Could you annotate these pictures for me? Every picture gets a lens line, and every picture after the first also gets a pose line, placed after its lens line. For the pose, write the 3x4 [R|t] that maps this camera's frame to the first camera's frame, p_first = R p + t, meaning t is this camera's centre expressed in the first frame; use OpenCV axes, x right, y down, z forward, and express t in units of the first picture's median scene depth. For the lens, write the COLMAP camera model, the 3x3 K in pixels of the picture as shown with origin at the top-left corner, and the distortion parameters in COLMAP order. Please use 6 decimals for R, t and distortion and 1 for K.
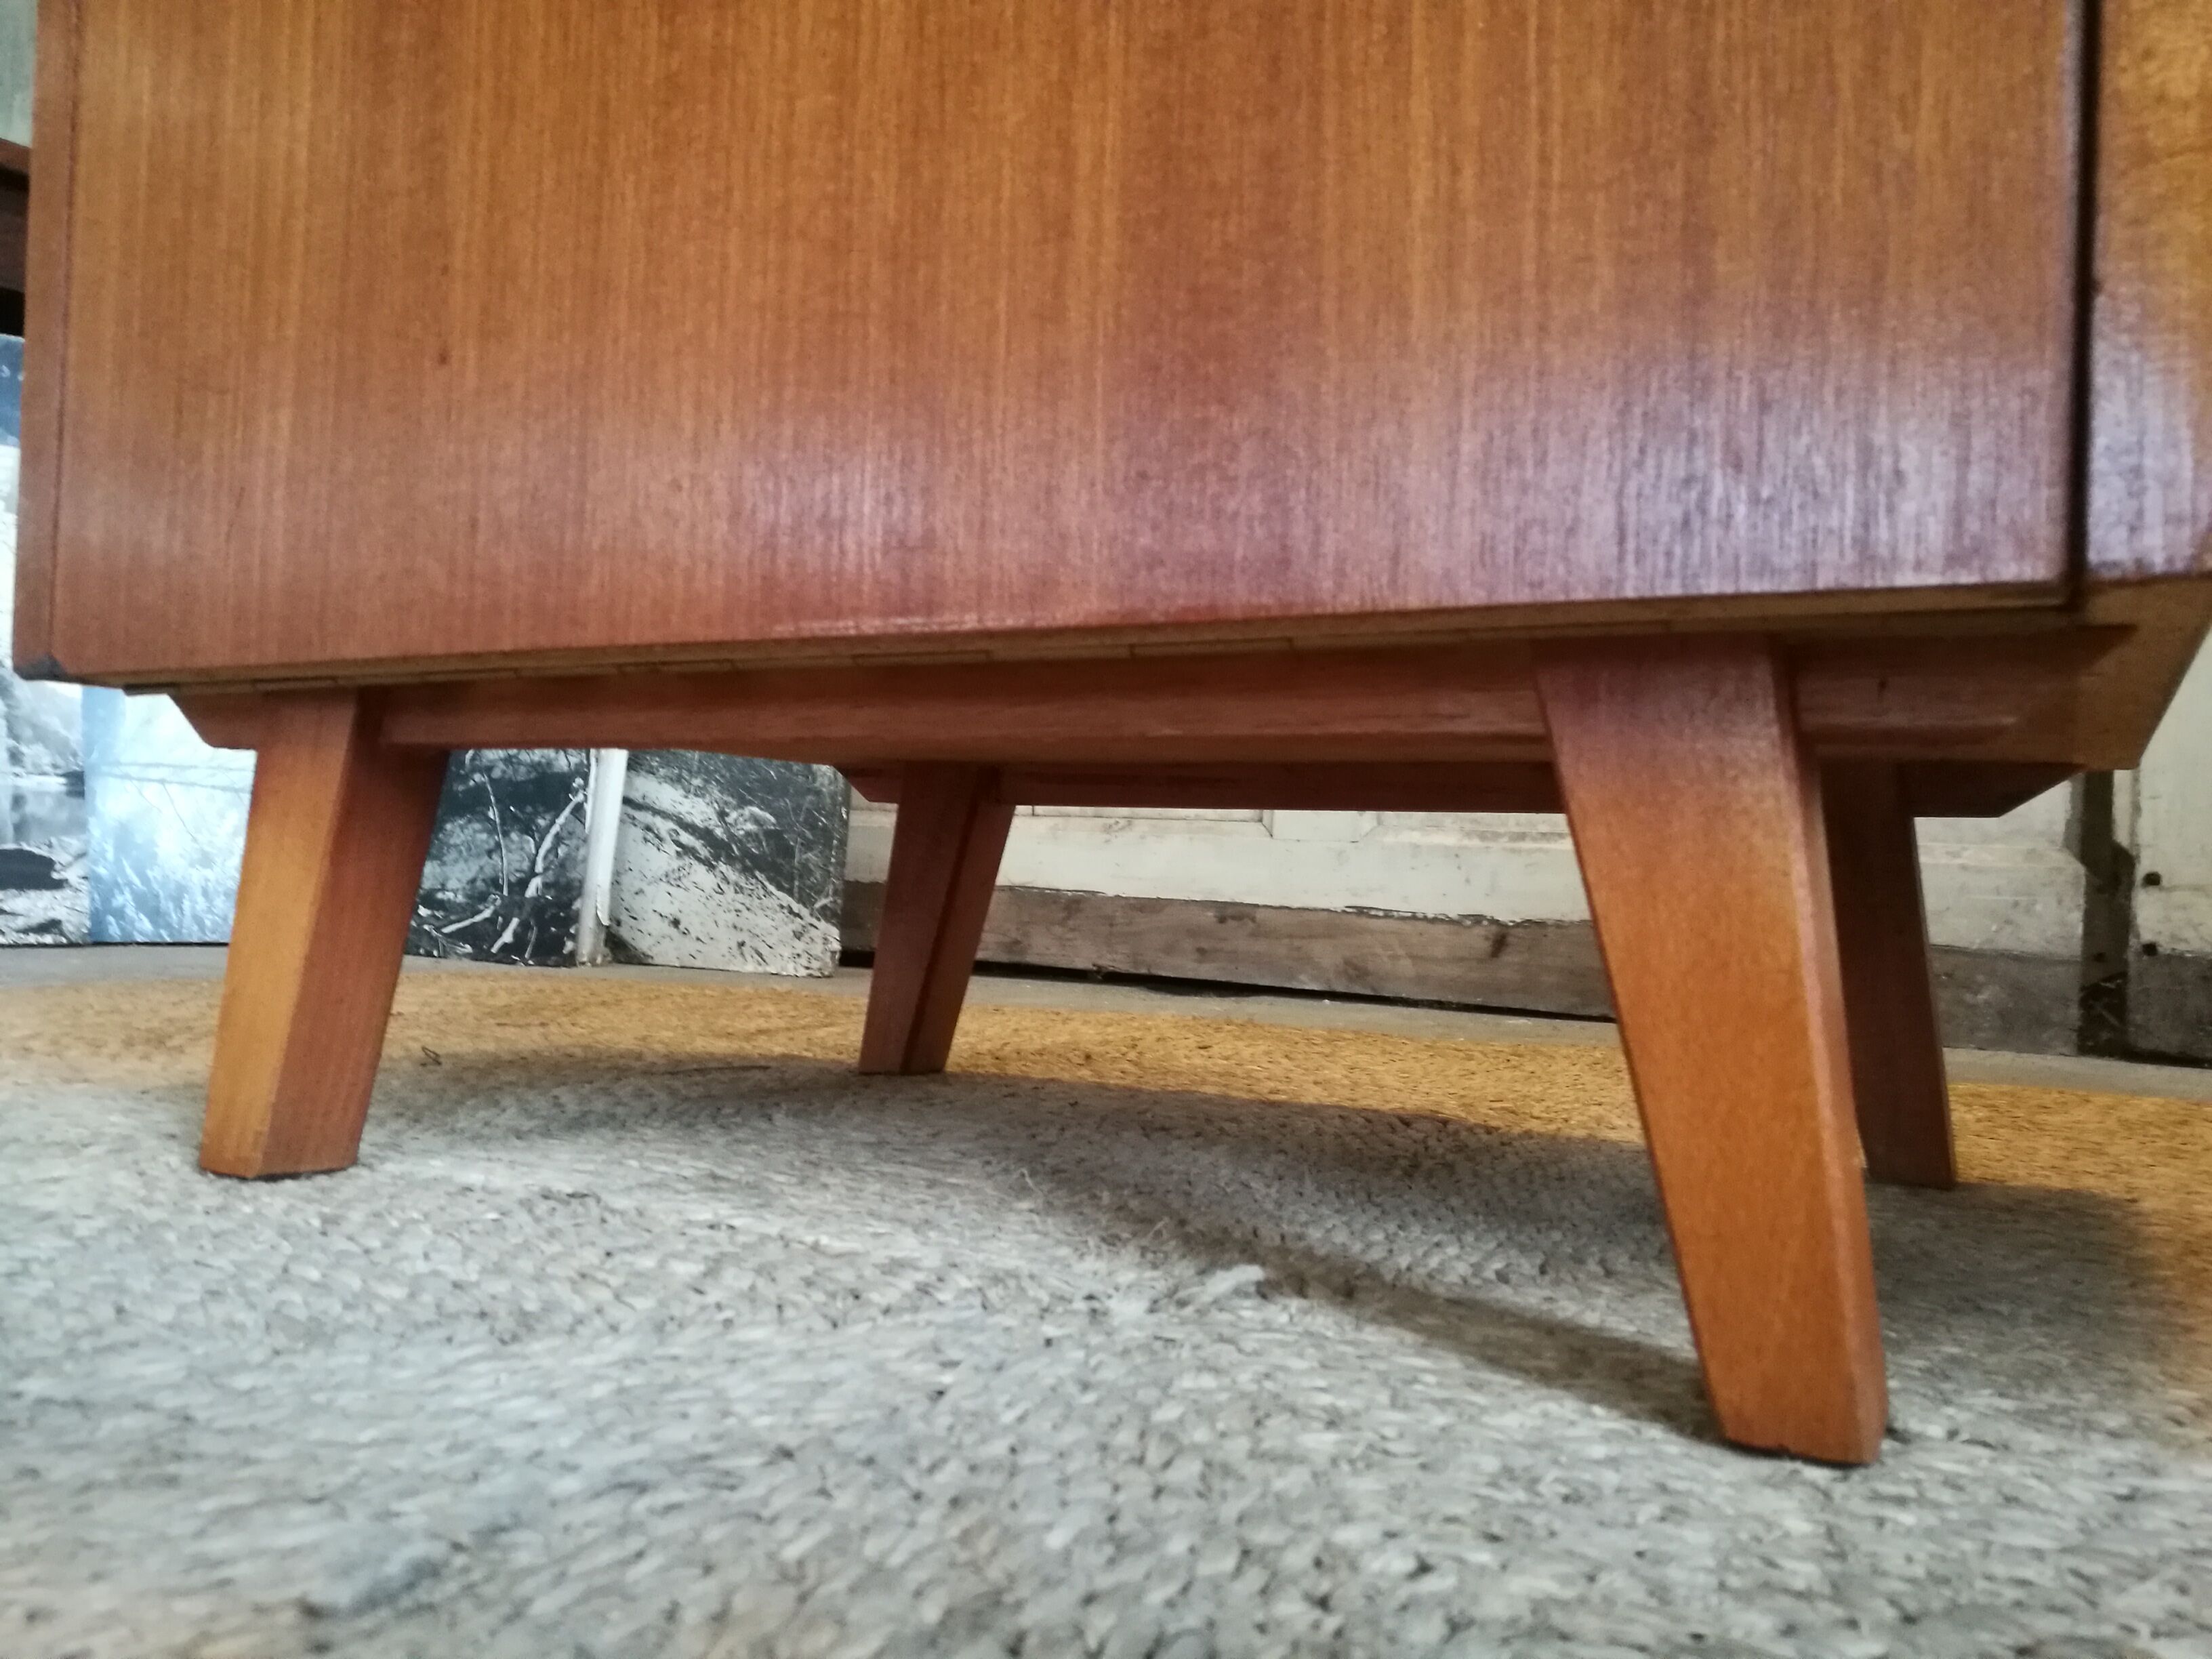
lens RADIAL K [[1748.9, 0, 1125.9], [0, 1748.9, 835.8], [0, 0, 1]] dist [-0.025769, 0.045513]
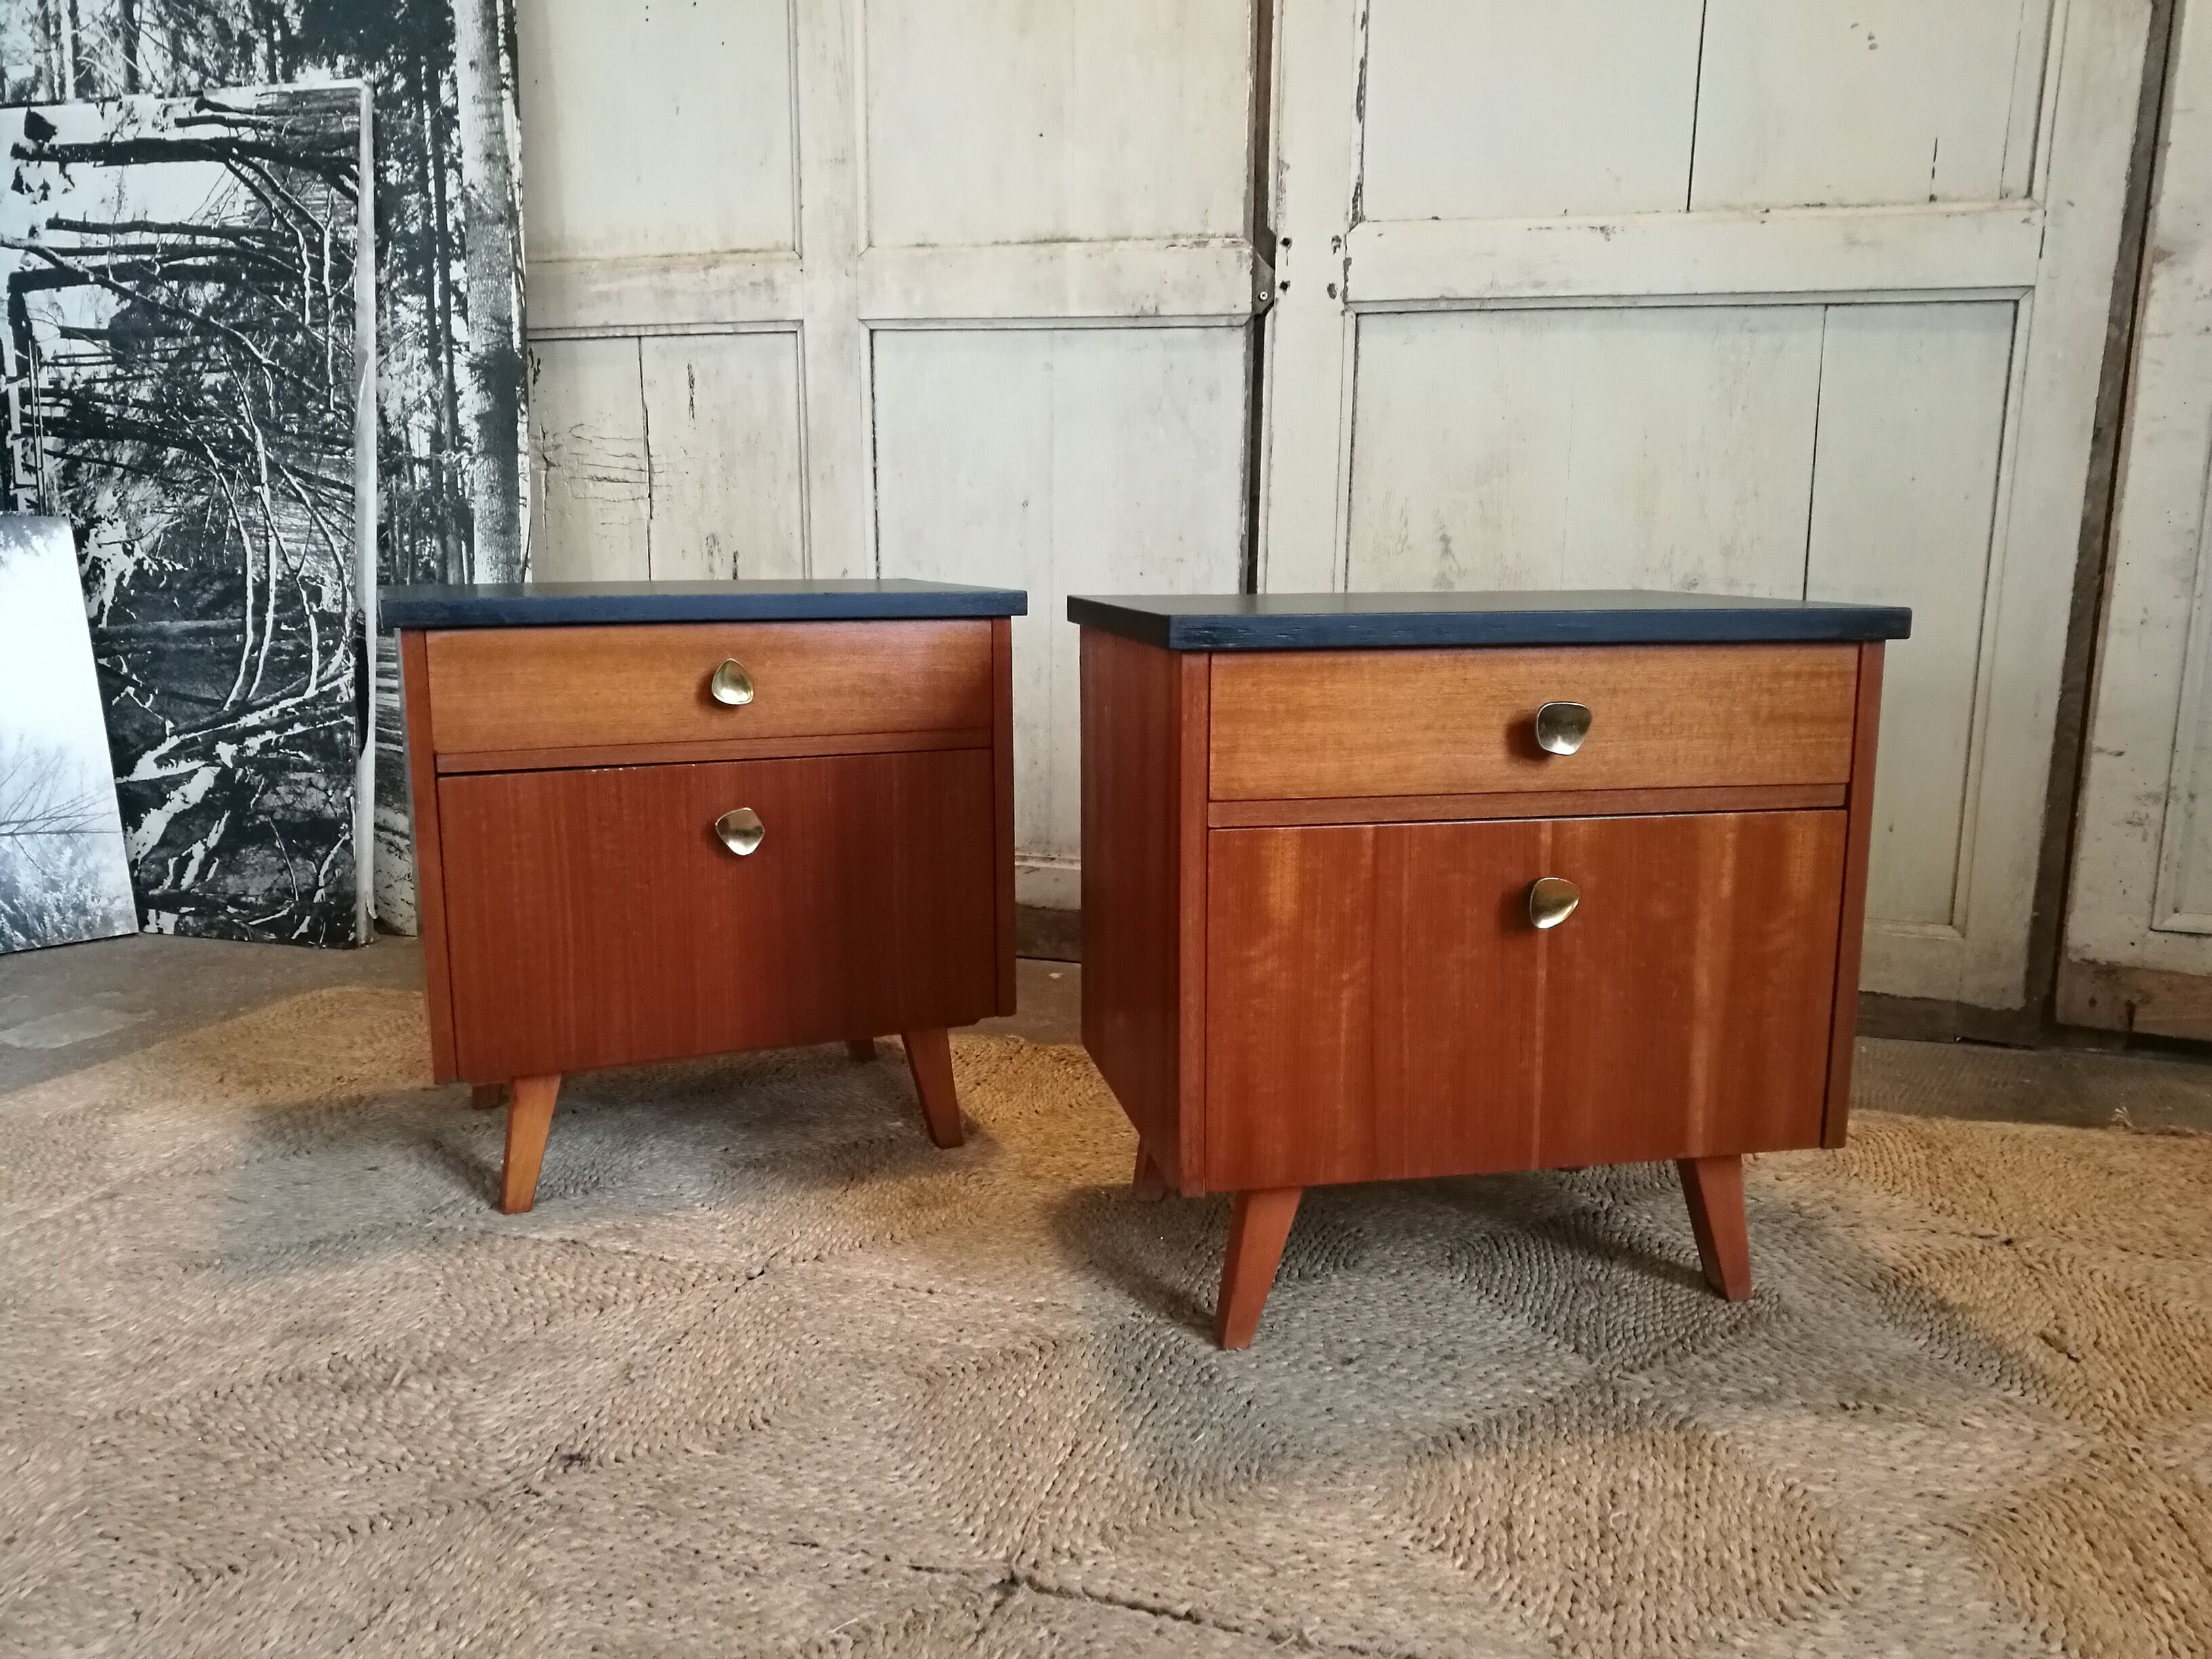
lens RADIAL K [[1748.9, 0, 1107.4], [0, 1748.9, 834.8], [0, 0, 1]] dist [-0.025769, 0.045513]
pose [[0.973862, -0.068934, 0.216428, -0.002101], [0.024967, 0.979549, 0.199650, -0.304802], [-0.225765, -0.189028, 0.955667, -0.570326]]
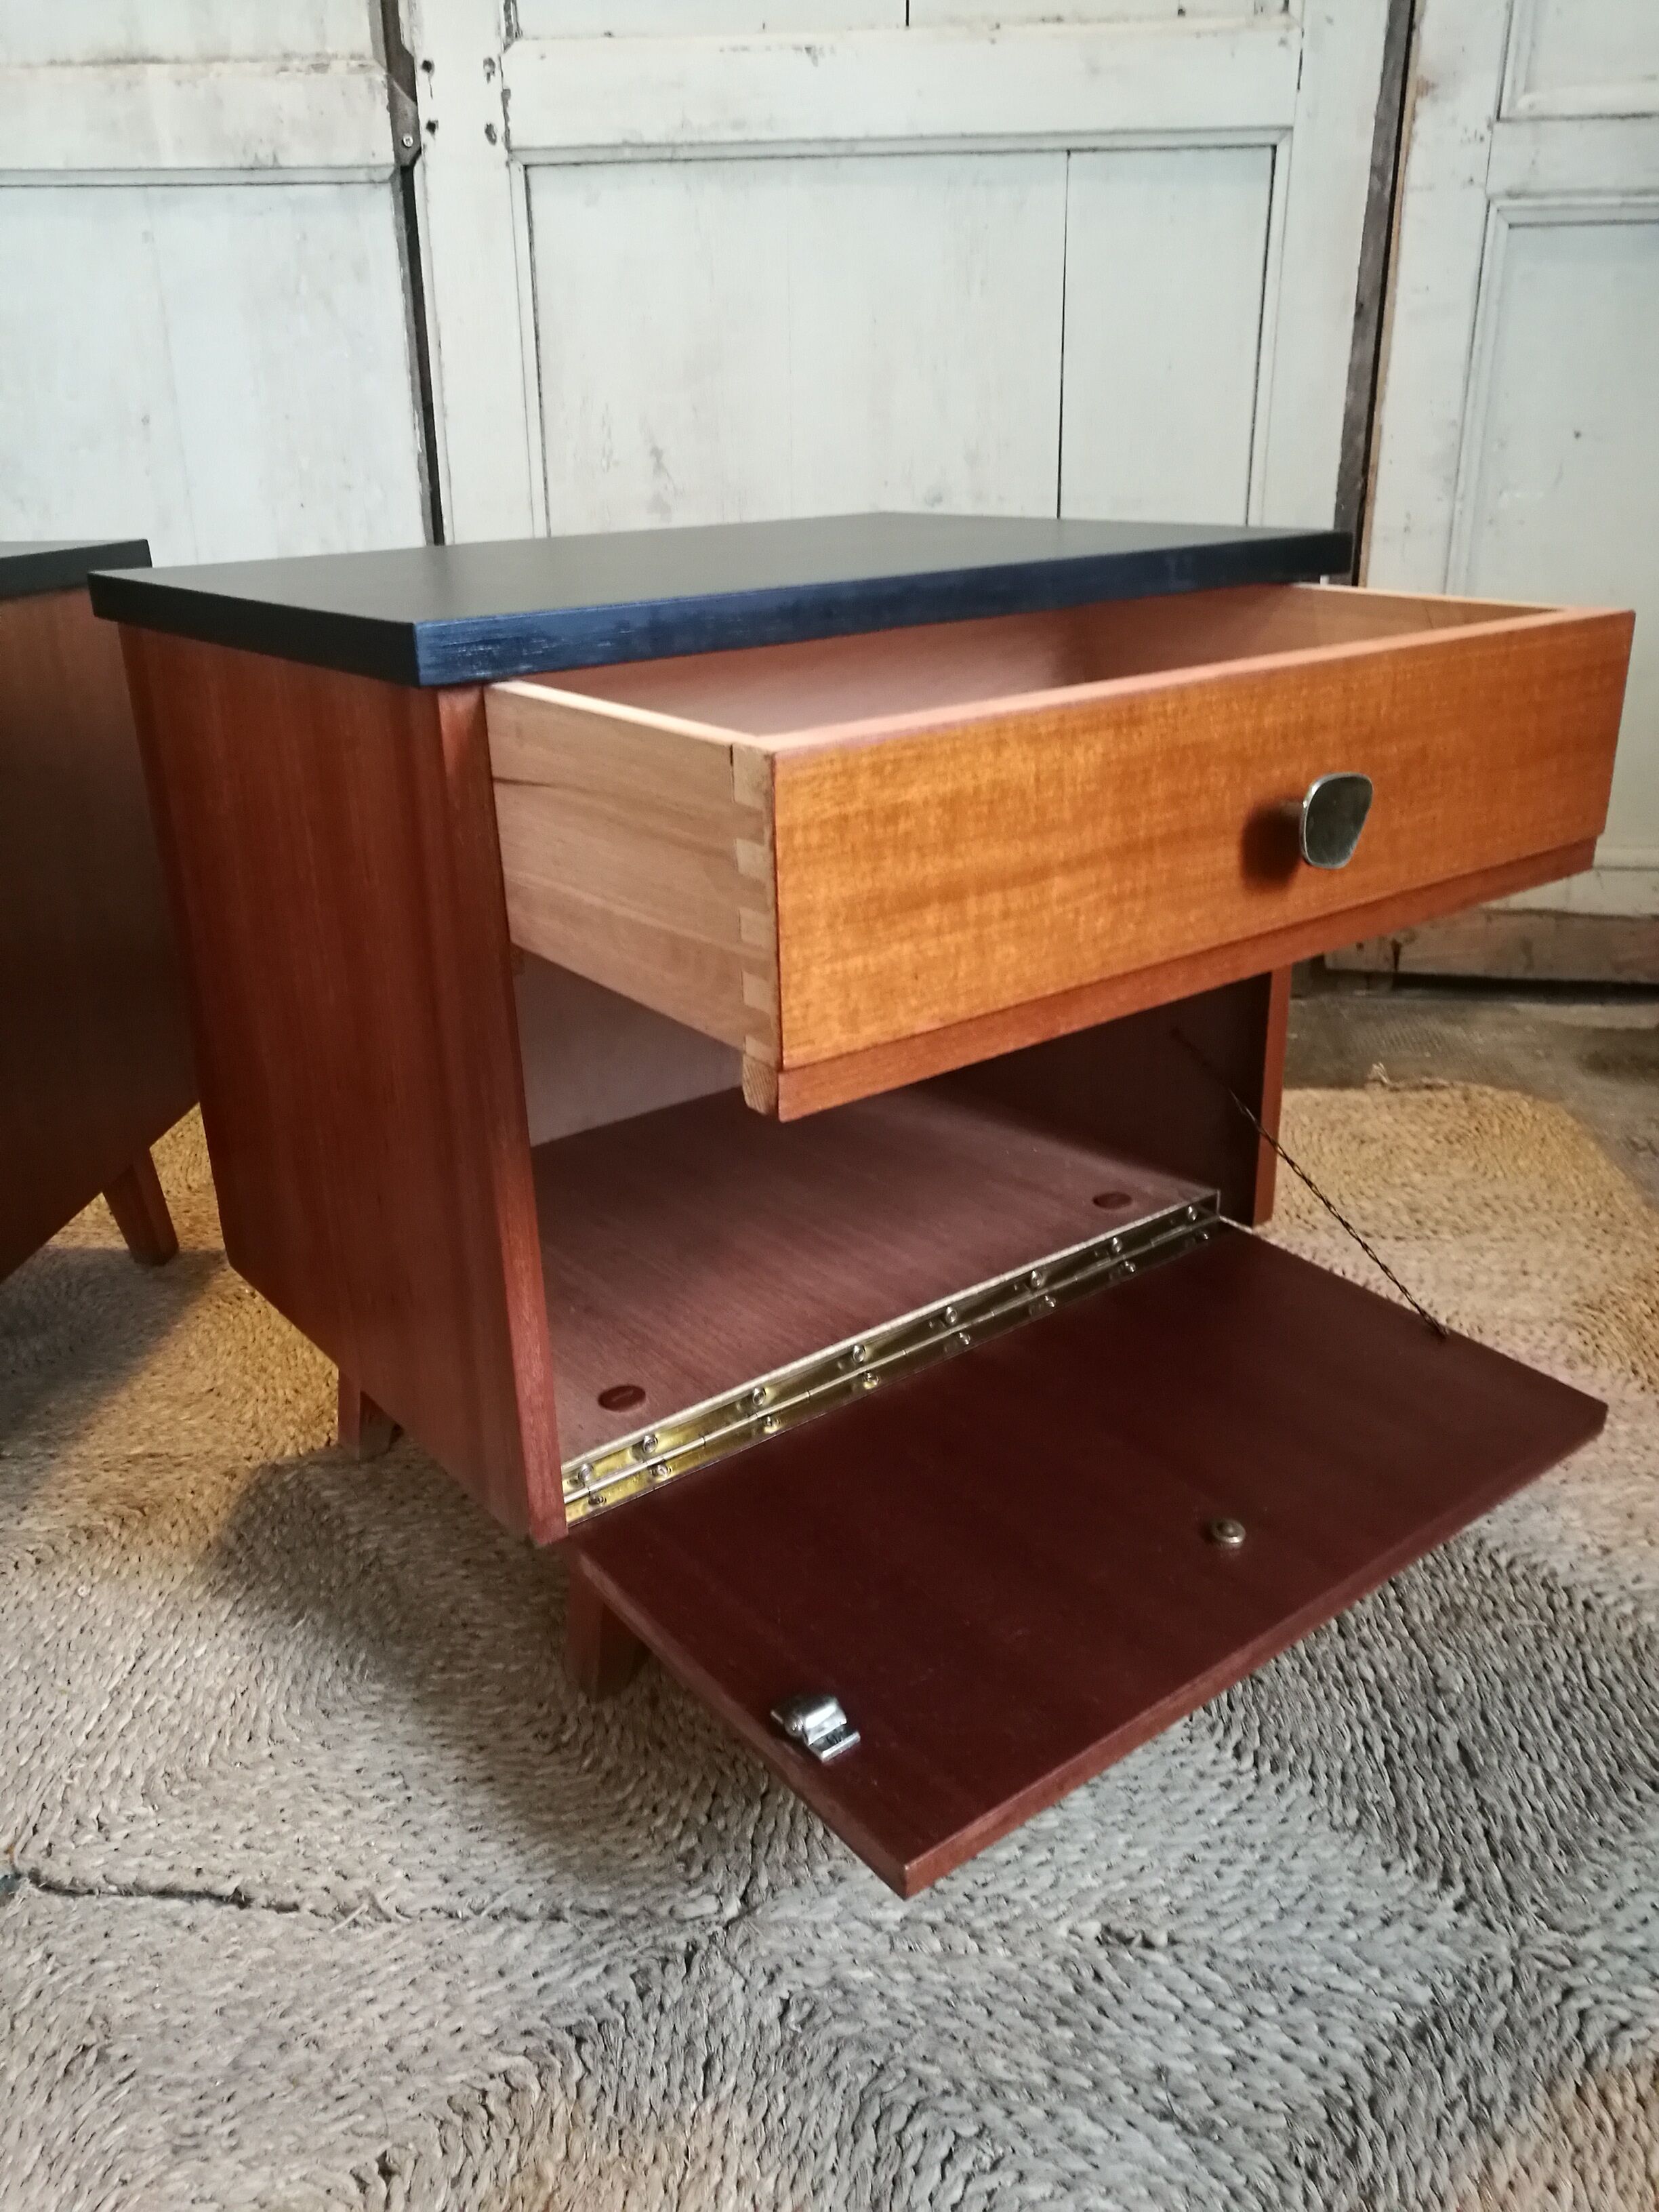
lens RADIAL K [[1748.9, 0, 835.6], [0, 1748.9, 1116.7], [0, 0, 1]] dist [-0.025769, 0.045513]
pose [[0.904397, -0.202152, 0.375766, 0.142712], [0.042976, 0.919328, 0.391139, -0.295934], [-0.424522, -0.337596, 0.840125, -0.456445]]
